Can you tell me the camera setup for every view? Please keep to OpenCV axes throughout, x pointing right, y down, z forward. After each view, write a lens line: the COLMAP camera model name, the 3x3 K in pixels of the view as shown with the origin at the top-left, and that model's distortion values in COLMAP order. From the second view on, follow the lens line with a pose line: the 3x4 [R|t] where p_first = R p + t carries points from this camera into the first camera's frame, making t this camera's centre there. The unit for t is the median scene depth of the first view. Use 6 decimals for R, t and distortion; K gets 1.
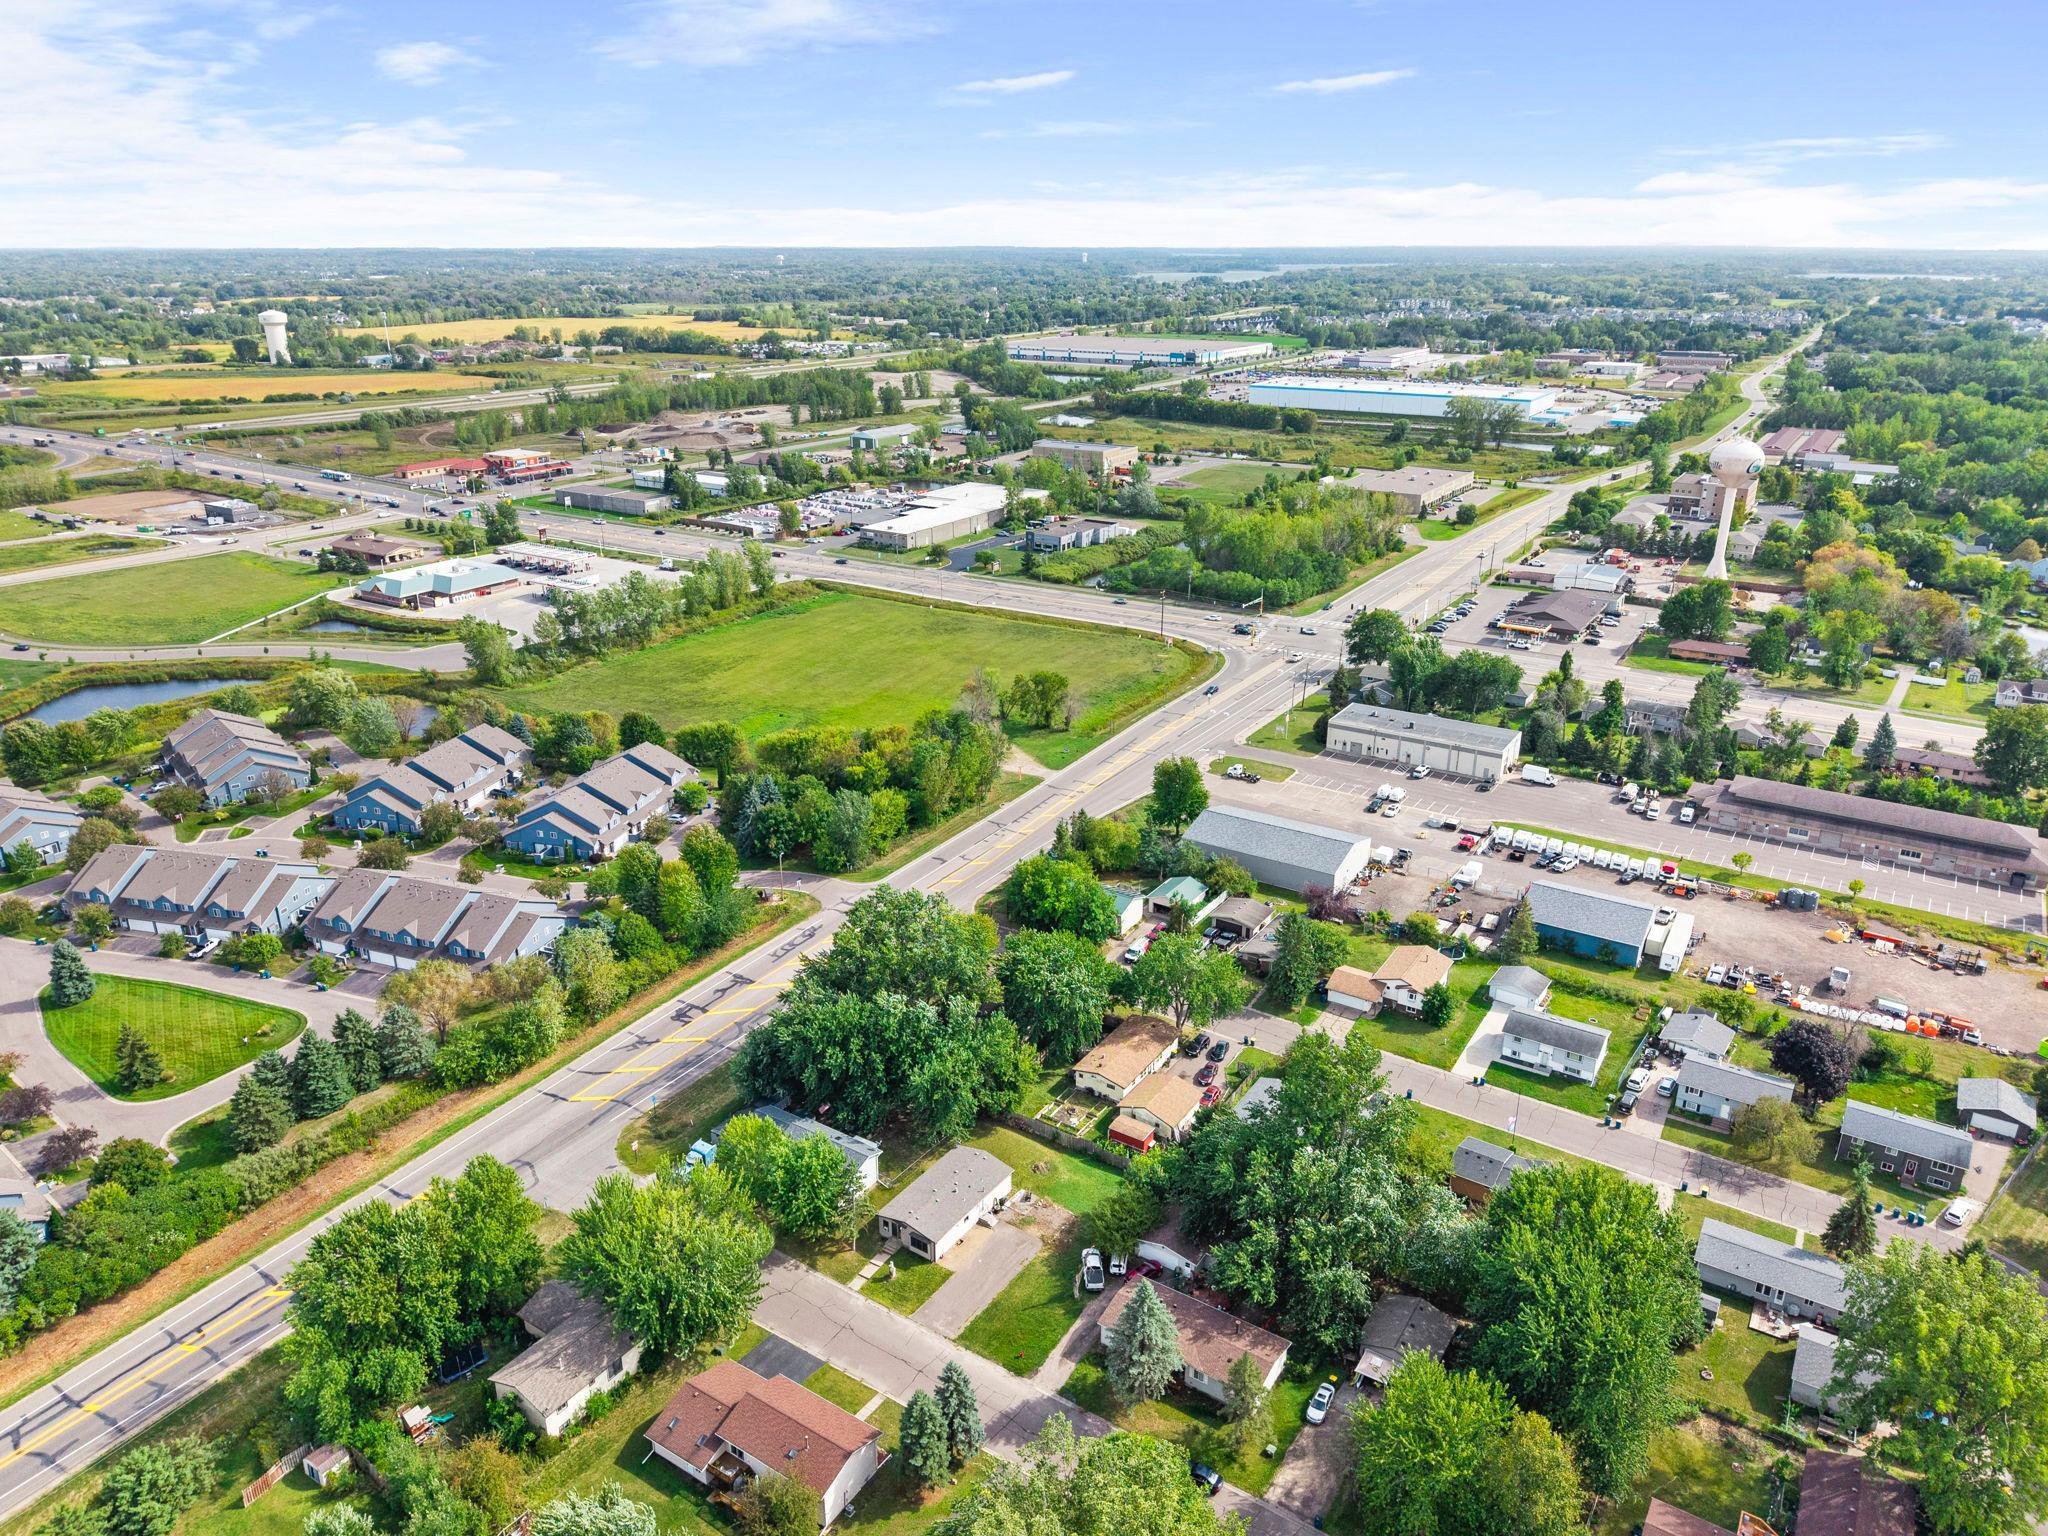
lens RADIAL K [[1393.4, 0, 1027.9], [0, 1393.4, 767.9], [0, 0, 1]] dist [0.041443, -0.046799]
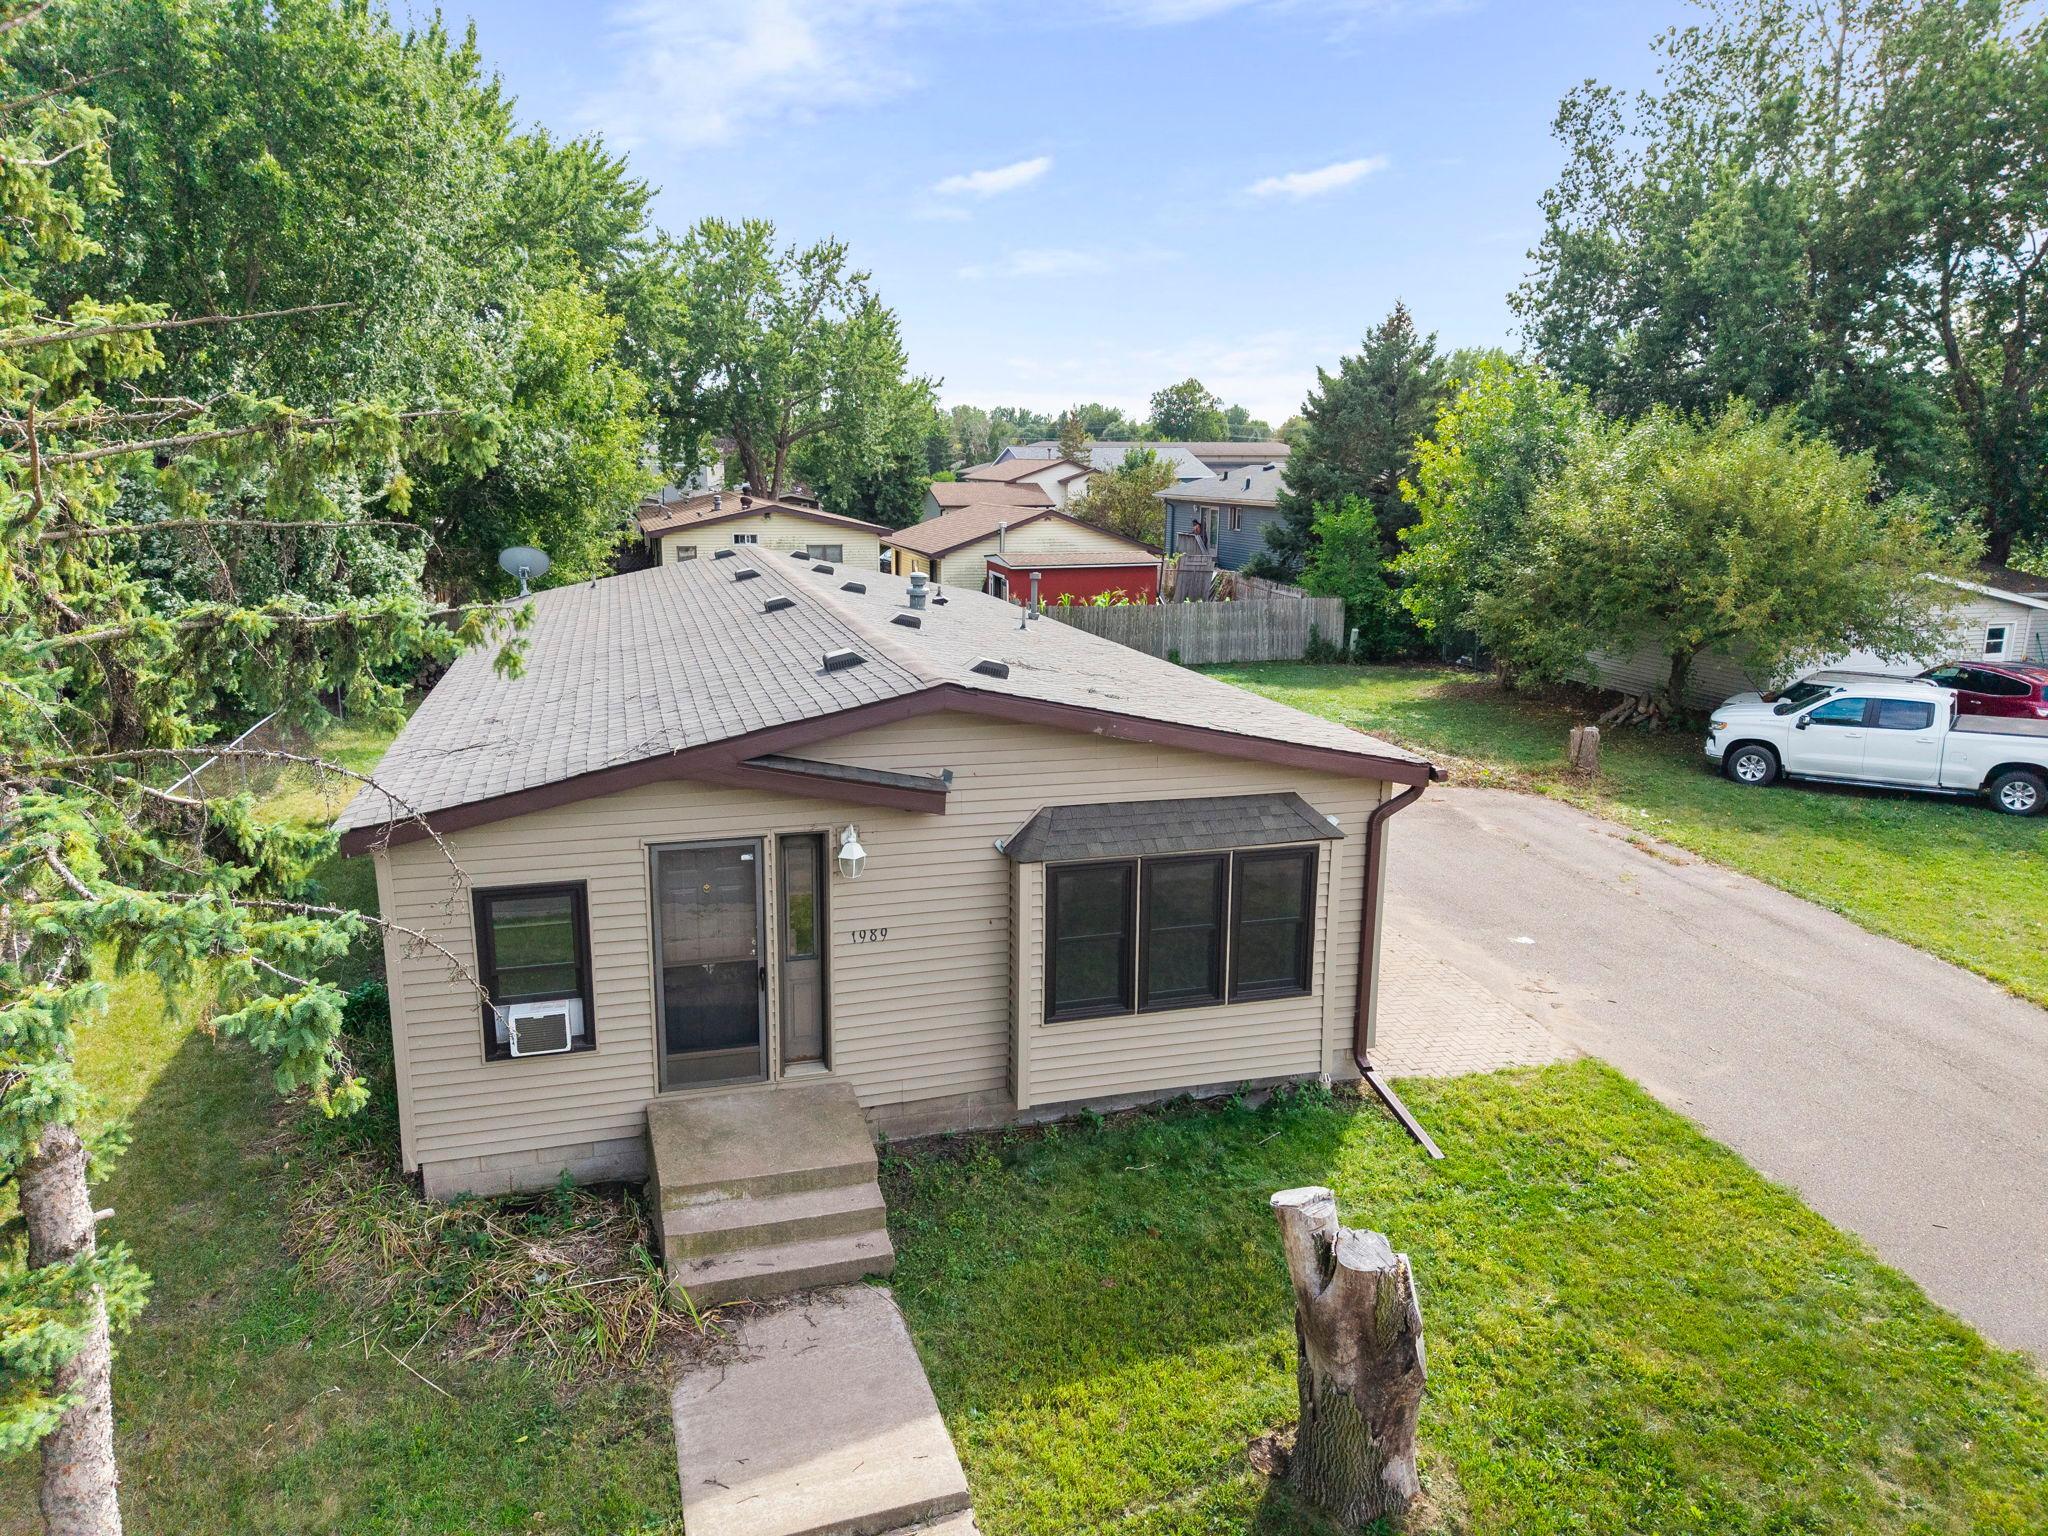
lens RADIAL K [[1367.1, 0, 1025.1], [0, 1367.1, 763.8], [0, 0, 1]] dist [0.035754, -0.031210]
pose [[0.635710, -0.165459, 0.753987, -0.087857], [0.272756, 0.961898, -0.018885, 0.213809], [-0.722134, 0.217659, 0.656618, 0.617860]]
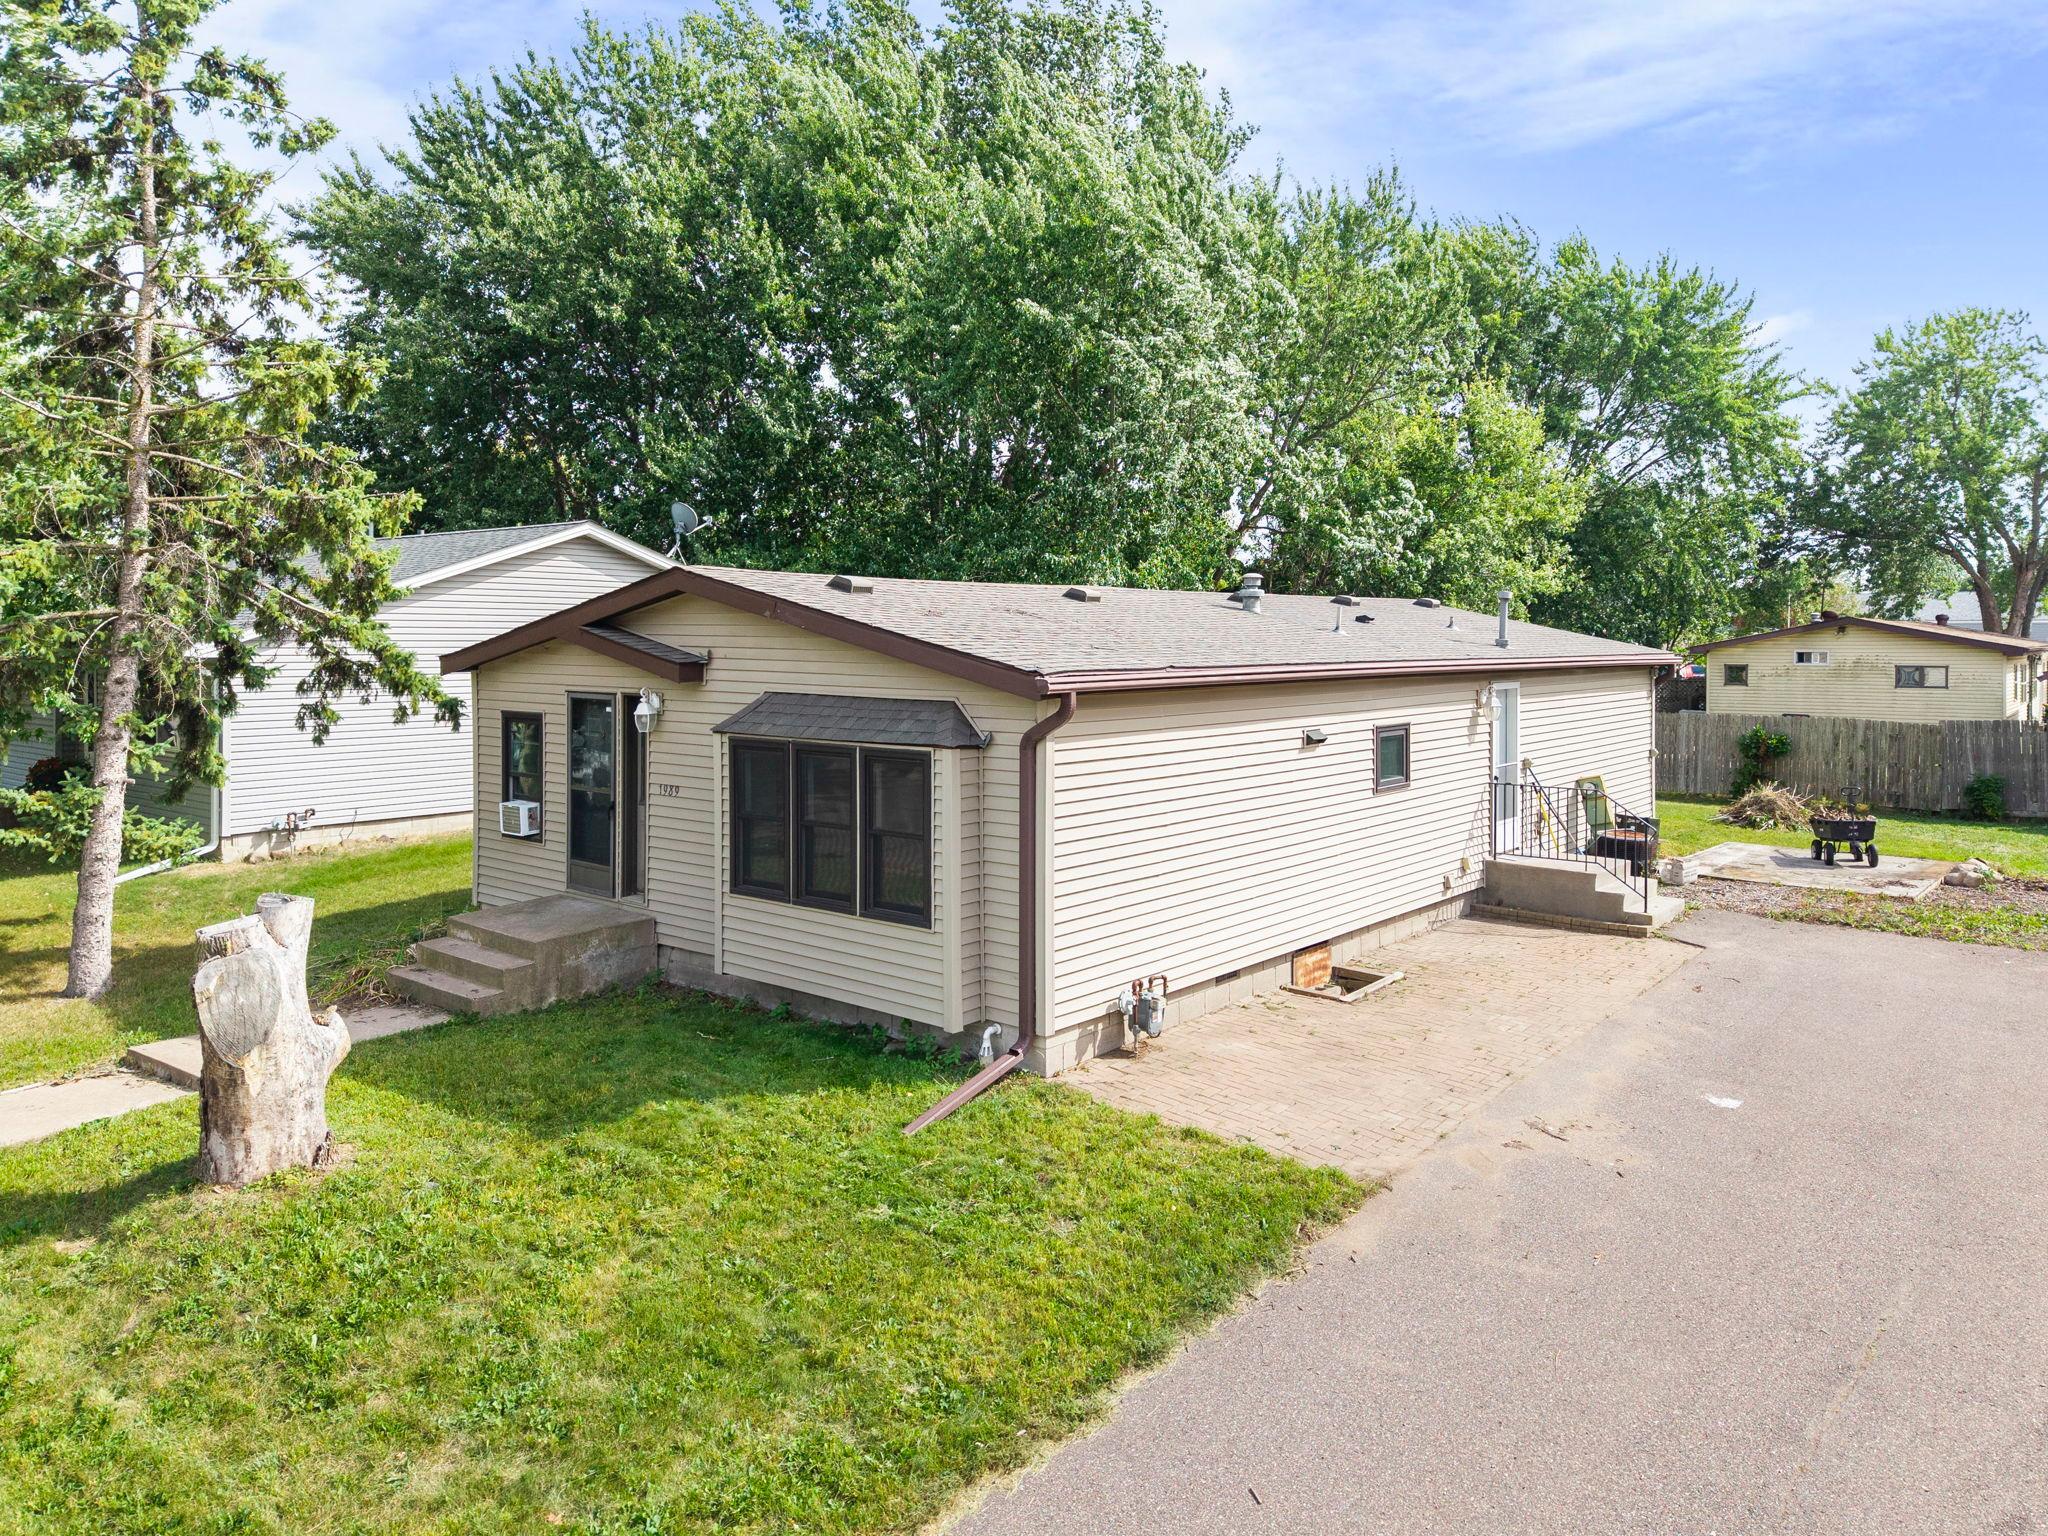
lens RADIAL K [[1396.4, 0, 1027.2], [0, 1396.4, 630.4], [0, 0, 1]] dist [0.052501, -0.040985]
pose [[0.995067, 0.000501, -0.099208, -0.038706], [-0.037011, 0.929670, -0.366529, 0.230863], [0.092047, 0.368392, 0.925102, 0.600331]]
